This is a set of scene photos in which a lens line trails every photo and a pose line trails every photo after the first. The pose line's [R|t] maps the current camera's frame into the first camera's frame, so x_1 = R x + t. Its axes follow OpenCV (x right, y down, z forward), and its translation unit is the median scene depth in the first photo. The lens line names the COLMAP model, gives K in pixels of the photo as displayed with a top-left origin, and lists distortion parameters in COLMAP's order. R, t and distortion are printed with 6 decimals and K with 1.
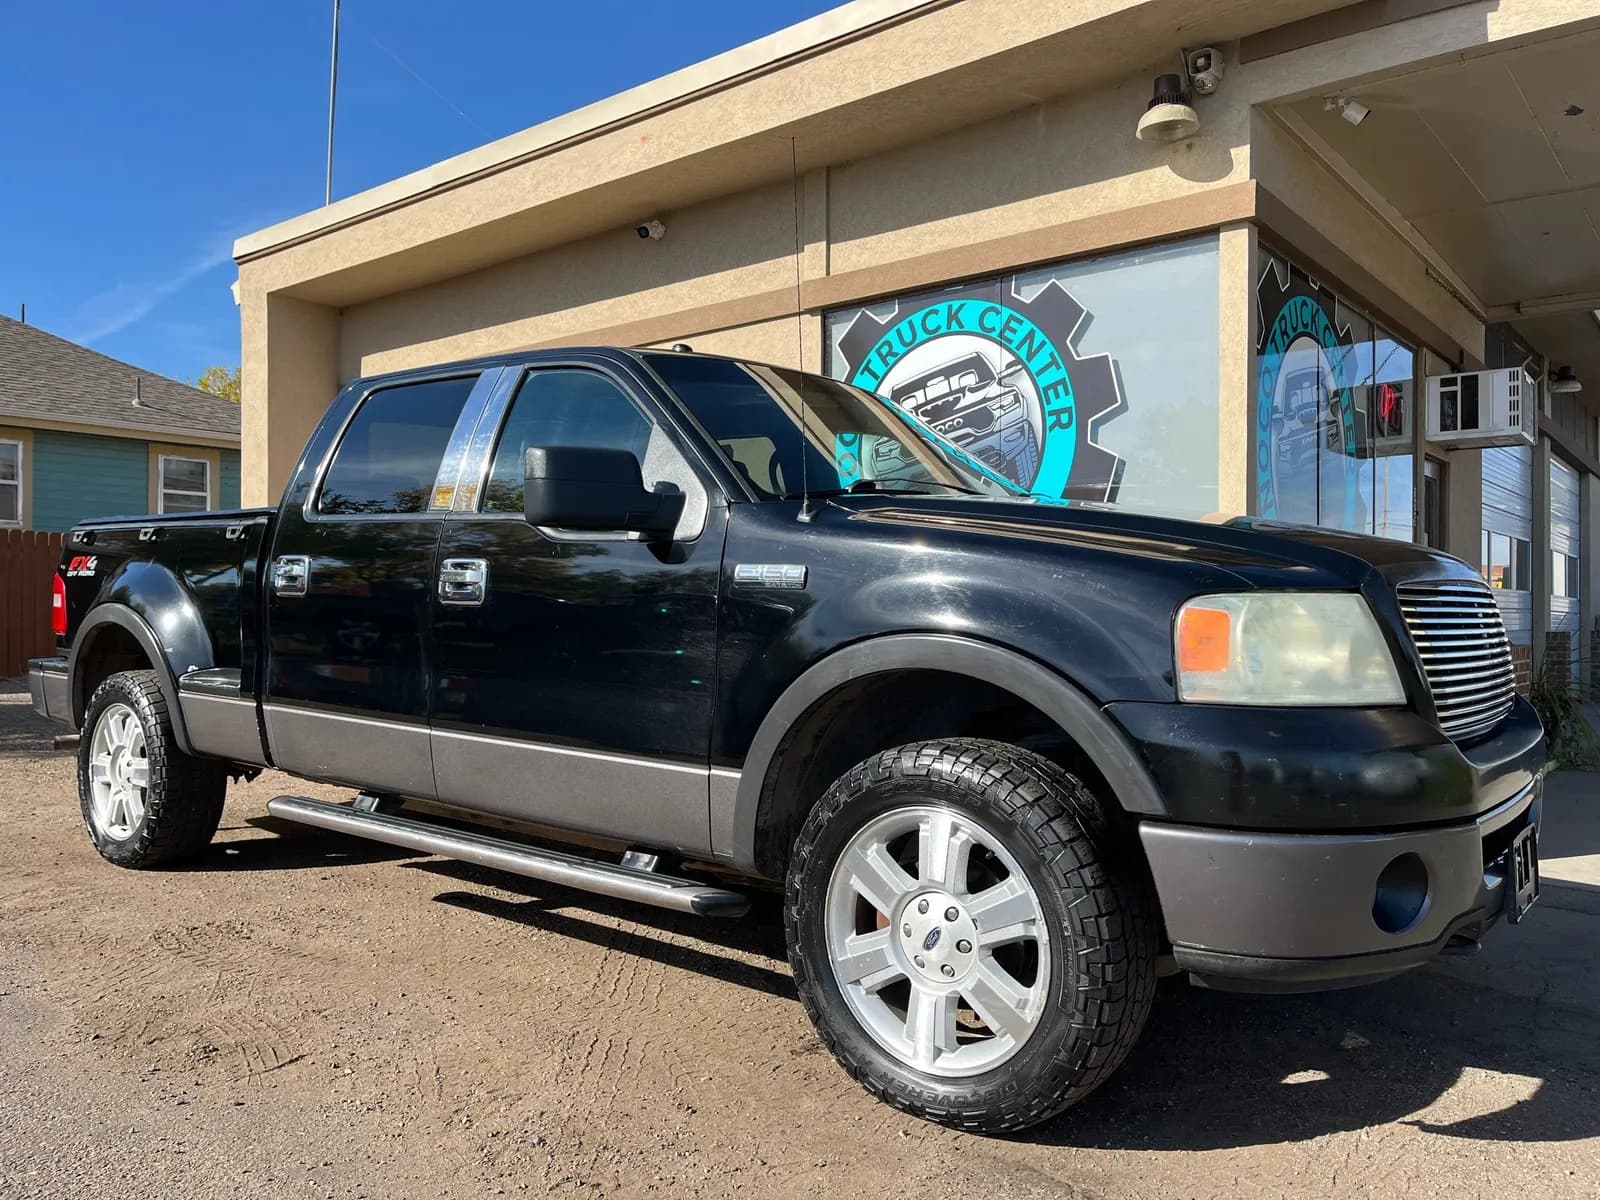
lens RADIAL K [[1220.8, 0, 799.4], [0, 1220.8, 604.7], [0, 0, 1]] dist [0.037892, -0.073632]
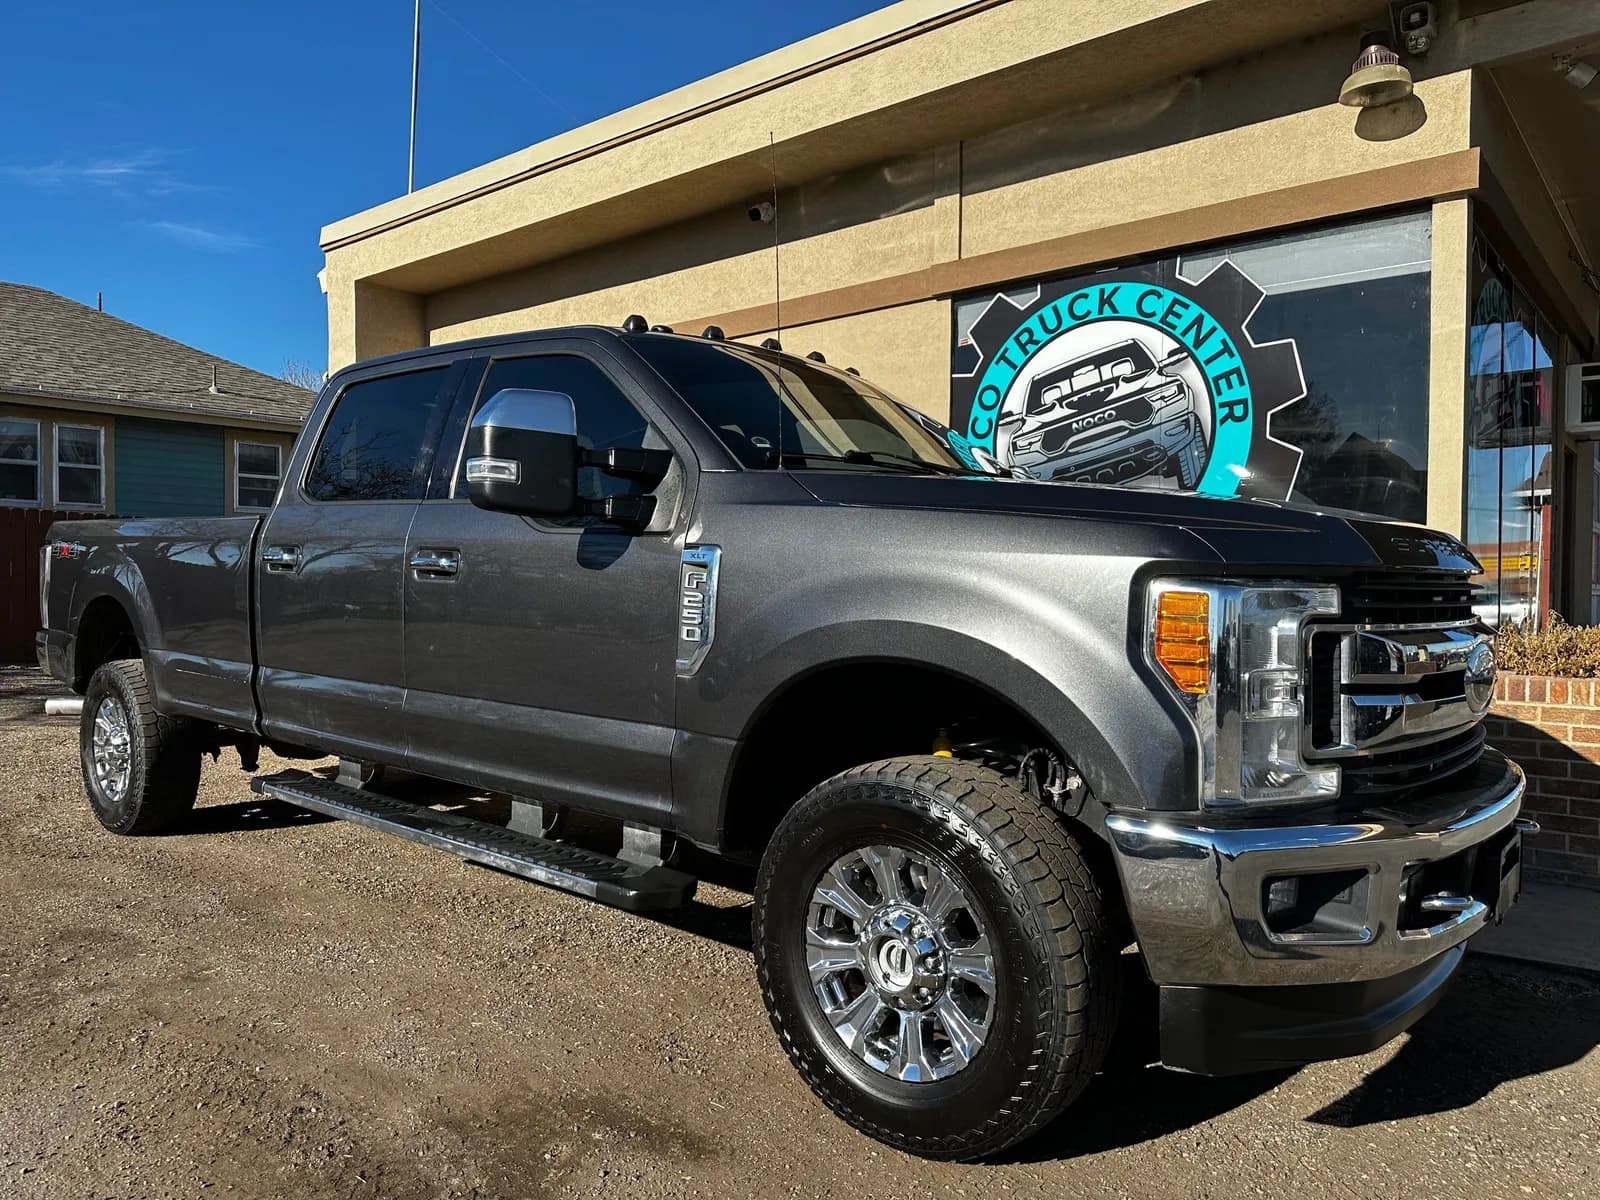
lens RADIAL K [[1132.0, 0, 781.8], [0, 1132.0, 604.2], [0, 0, 1]] dist [0.044851, -0.075231]
pose [[0.999712, 0.004401, -0.023584, -0.100325], [-0.003818, 0.999687, 0.024711, -0.025162], [0.023685, -0.024614, 0.999416, 0.123360]]
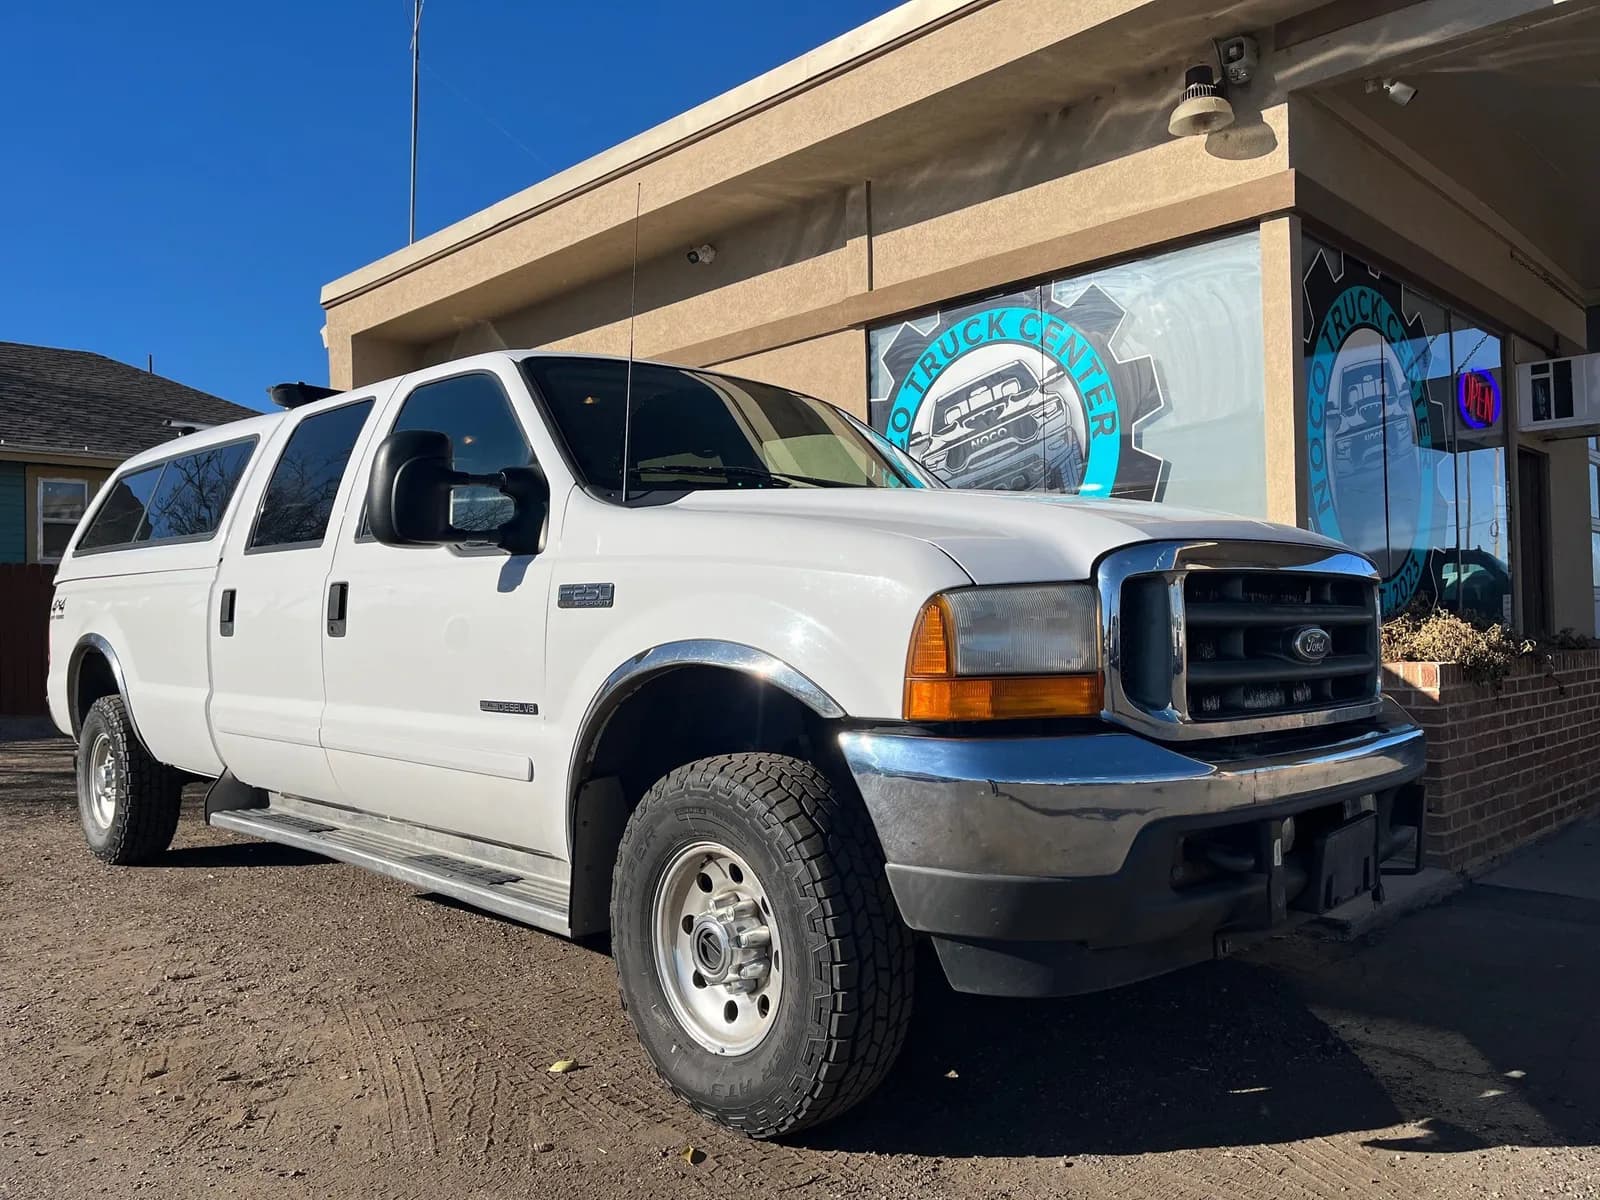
lens RADIAL K [[1220.8, 0, 783.1], [0, 1220.8, 607.6], [0, 0, 1]] dist [0.037892, -0.073632]
pose [[0.994189, -0.025189, -0.104661, 0.054340], [0.023944, 0.999627, -0.013138, 0.001053], [0.104953, 0.010556, 0.994421, 0.002956]]
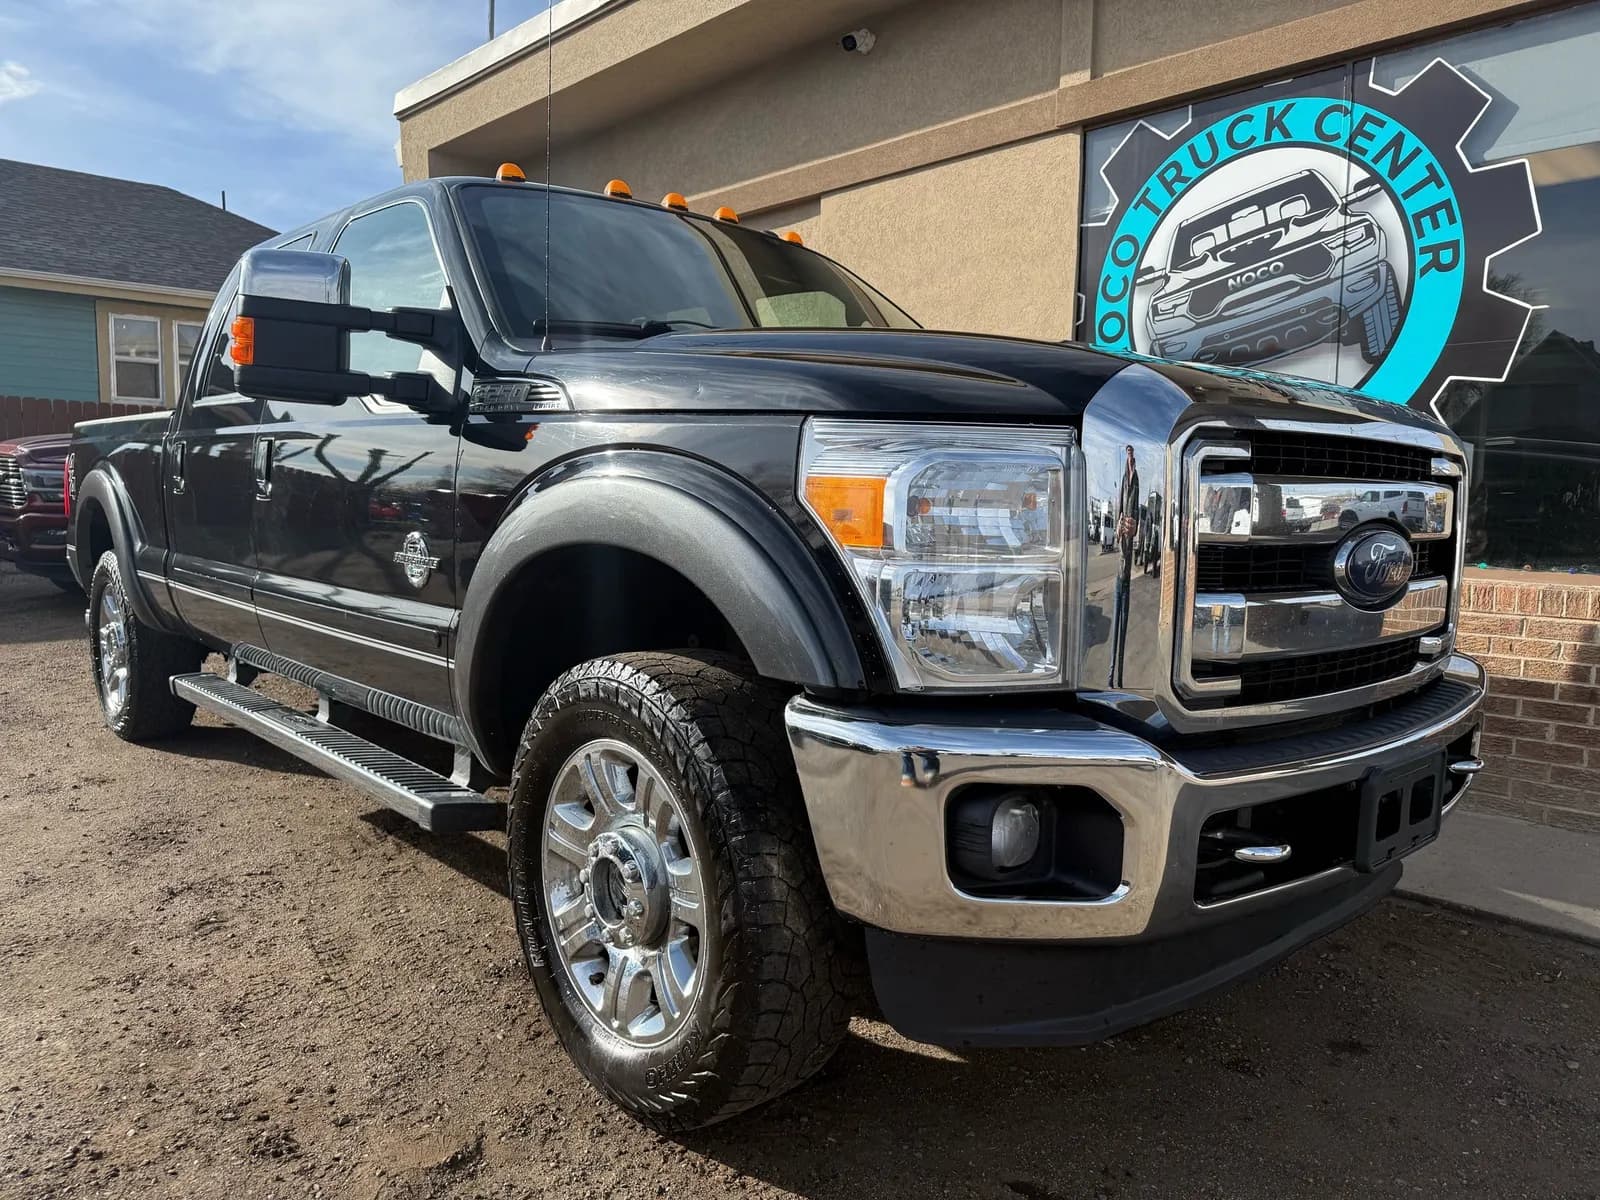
lens RADIAL K [[1132.0, 0, 791.3], [0, 1132.0, 594.8], [0, 0, 1]] dist [0.044851, -0.075231]
pose [[0.990942, 0.015817, -0.133359, -0.070203], [-0.001451, 0.994243, 0.107137, -0.023291], [0.134286, -0.105973, 0.985260, 0.247305]]
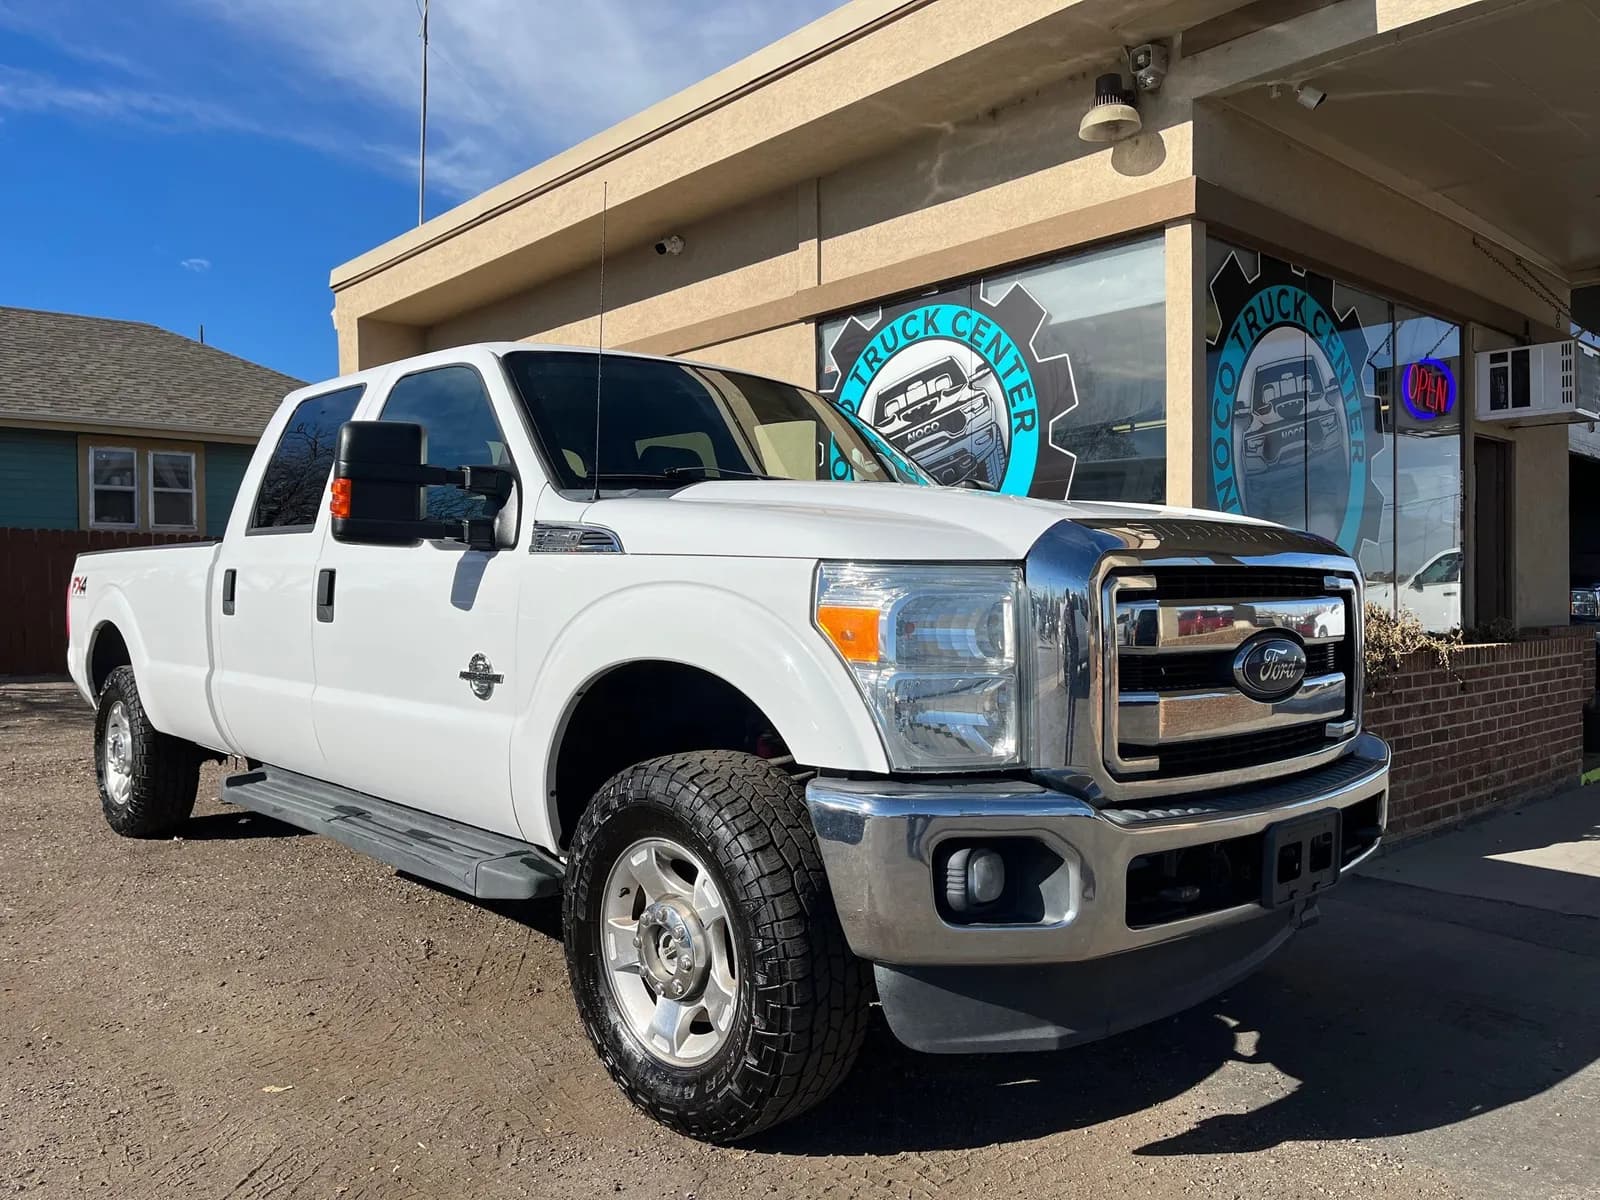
lens RADIAL K [[1220.8, 0, 785.1], [0, 1220.8, 610.6], [0, 0, 1]] dist [0.037892, -0.073632]
pose [[0.987550, -0.011403, -0.156892, 0.165350], [0.014899, 0.999666, 0.021126, -0.018747], [0.156598, -0.023201, 0.987390, -0.029036]]
